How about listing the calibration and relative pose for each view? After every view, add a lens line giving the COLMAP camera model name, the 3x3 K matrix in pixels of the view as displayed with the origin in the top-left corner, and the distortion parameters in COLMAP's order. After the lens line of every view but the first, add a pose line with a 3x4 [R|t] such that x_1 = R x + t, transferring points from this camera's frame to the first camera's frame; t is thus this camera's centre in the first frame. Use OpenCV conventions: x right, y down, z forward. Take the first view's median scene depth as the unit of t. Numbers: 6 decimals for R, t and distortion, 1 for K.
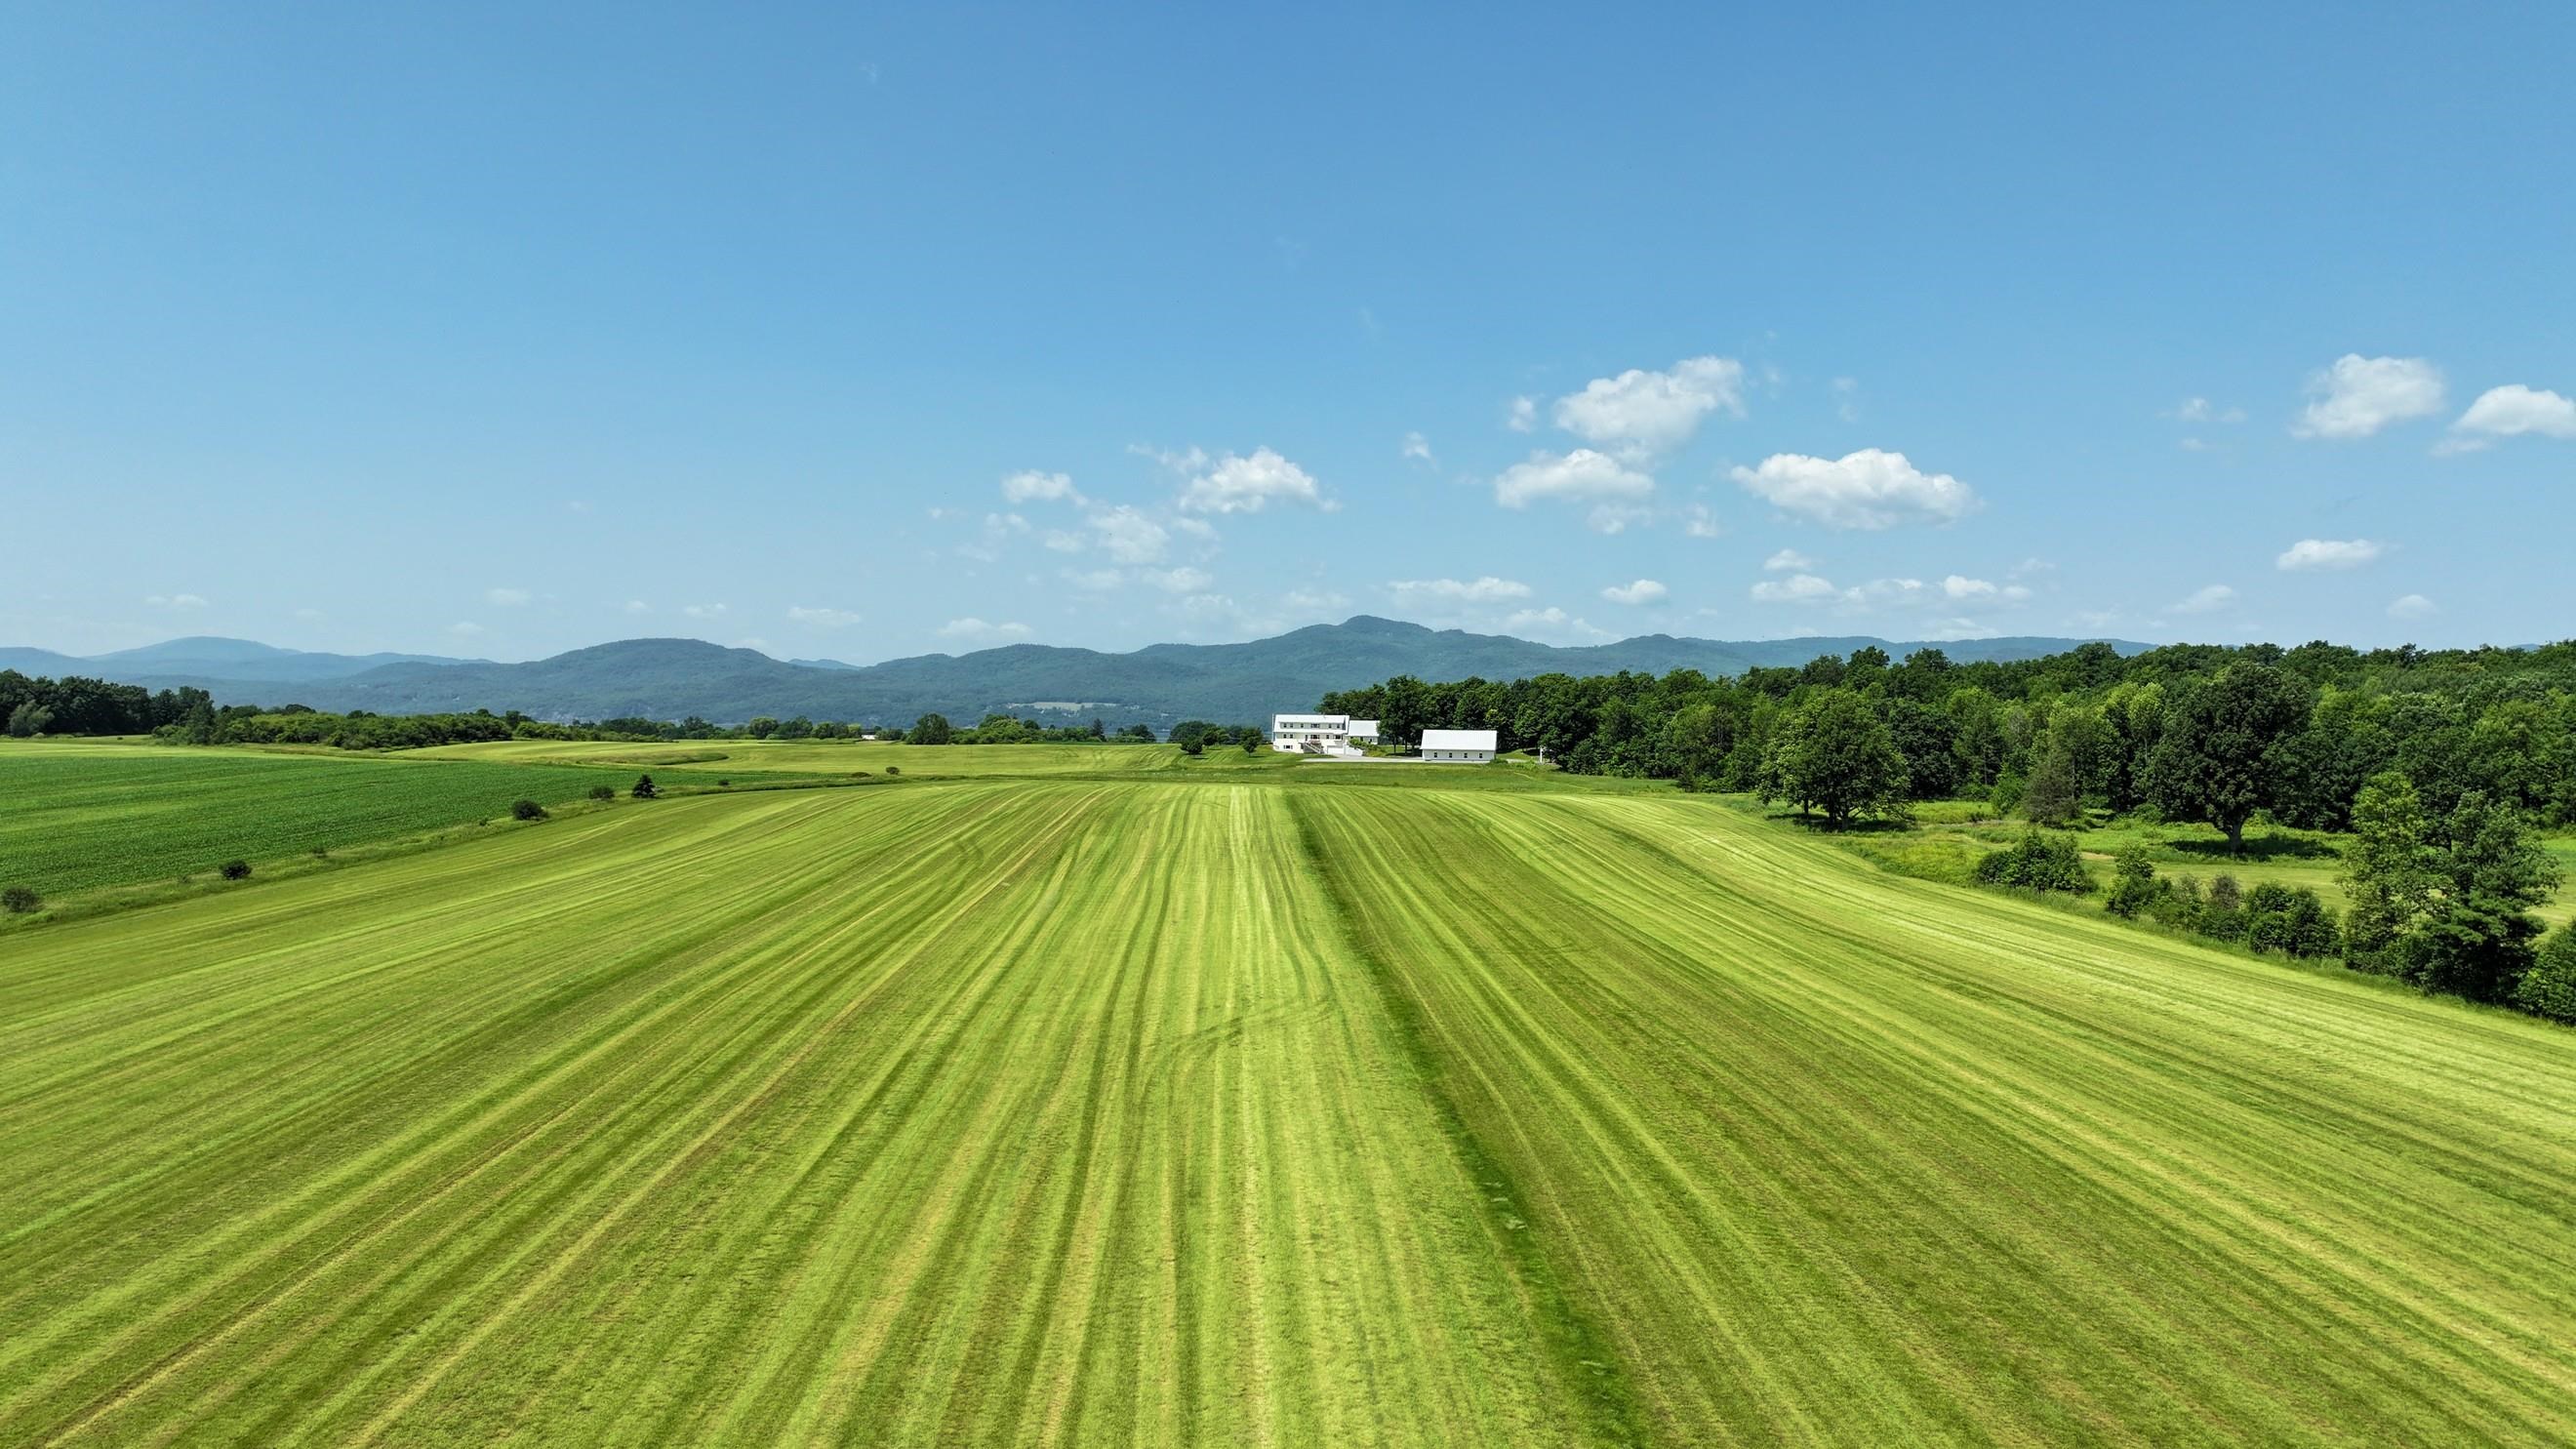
lens RADIAL K [[1802.7, 0, 1288.0], [0, 1802.7, 724.5], [0, 0, 1]] dist [0.001754, 0.000075]
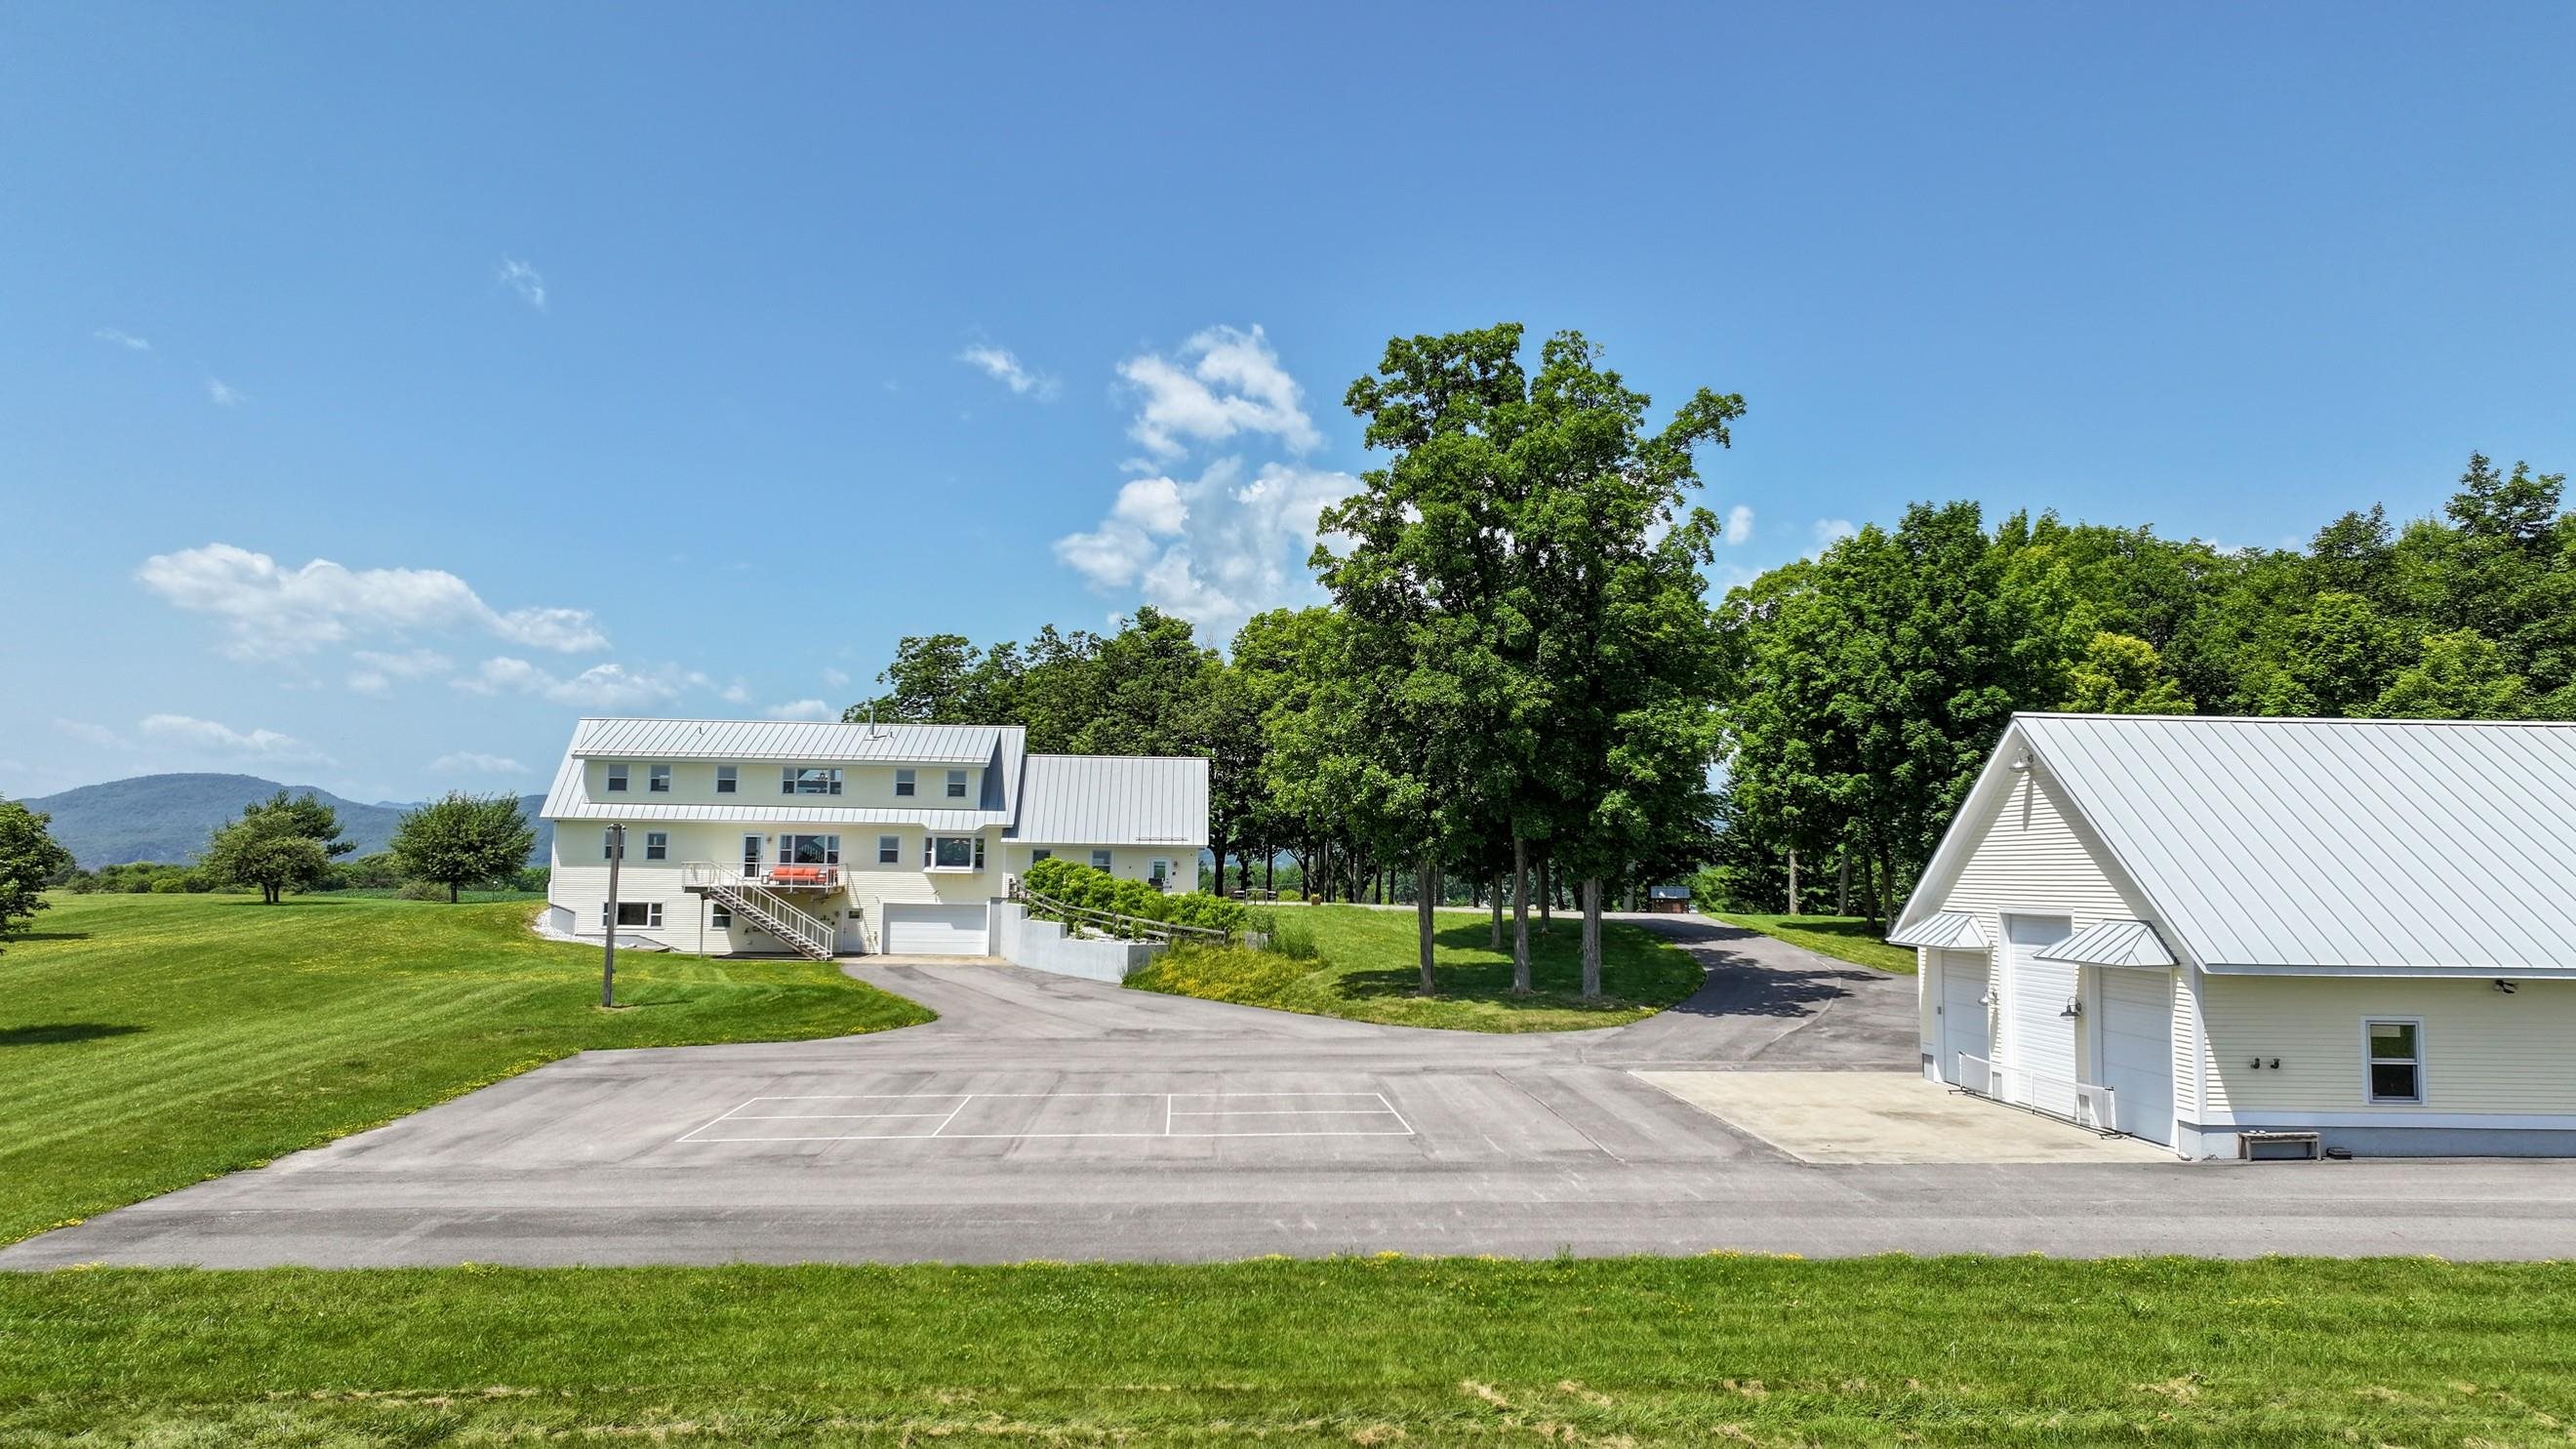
lens RADIAL K [[1802.7, 0, 1288.0], [0, 1802.7, 724.5], [0, 0, 1]] dist [0.001754, 0.000075]
pose [[0.980408, 0.016345, 0.196299, 0.024625], [-0.000179, 0.996625, -0.082092, 0.008675], [-0.196978, 0.080449, 0.977102, 0.836903]]
